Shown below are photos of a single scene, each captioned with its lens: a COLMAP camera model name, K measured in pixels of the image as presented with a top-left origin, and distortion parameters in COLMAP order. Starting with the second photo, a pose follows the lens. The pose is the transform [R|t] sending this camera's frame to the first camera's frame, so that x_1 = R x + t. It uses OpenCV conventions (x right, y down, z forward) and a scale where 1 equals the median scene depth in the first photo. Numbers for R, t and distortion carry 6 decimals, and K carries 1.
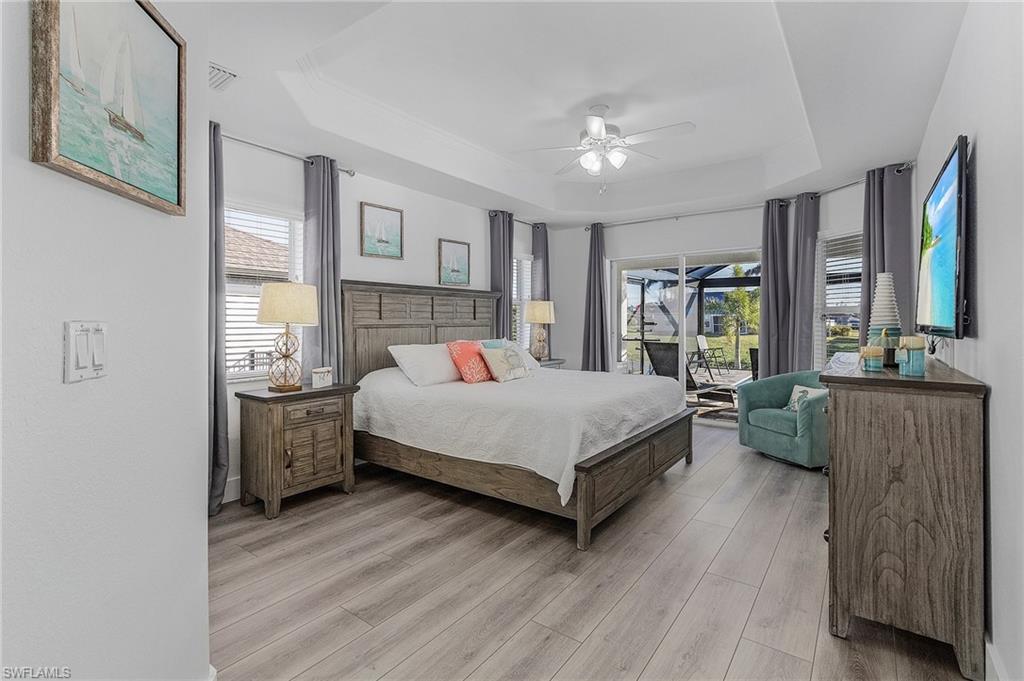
lens RADIAL K [[474.0, 0, 512.0], [0, 474.0, 340.5], [0, 0, 1]] dist [-0.020850, -0.000083]
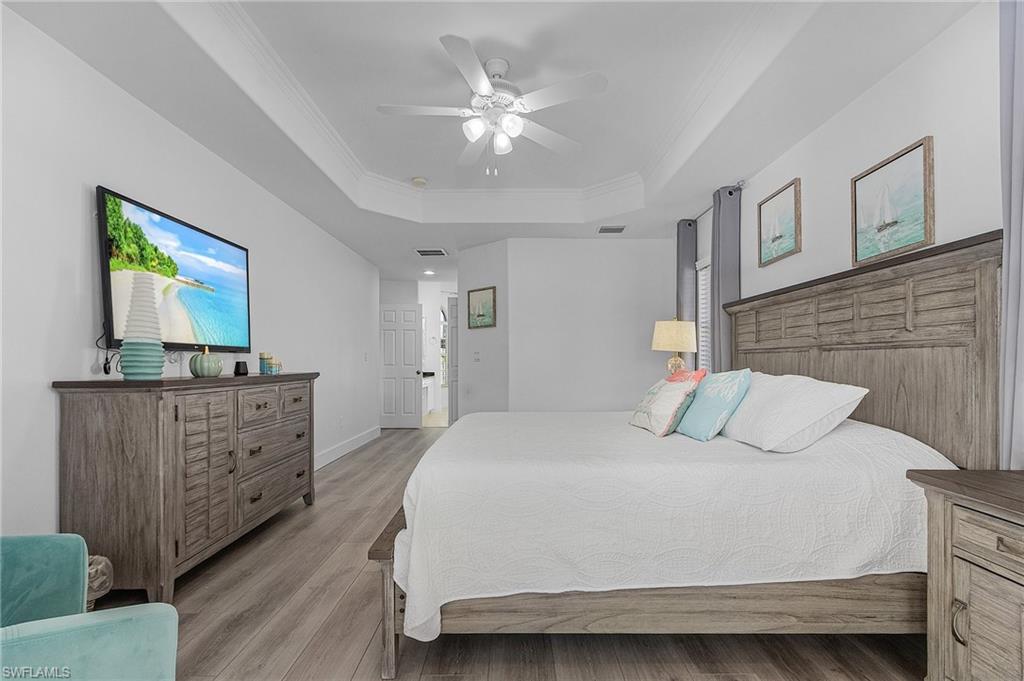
lens RADIAL K [[474.0, 0, 512.0], [0, 474.0, 340.5], [0, 0, 1]] dist [-0.020850, -0.000083]
pose [[-0.812099, -0.013617, -0.583361, 0.484817], [-0.008213, 0.999895, -0.011906, -0.032099], [0.583462, -0.004878, -0.812126, 1.293157]]
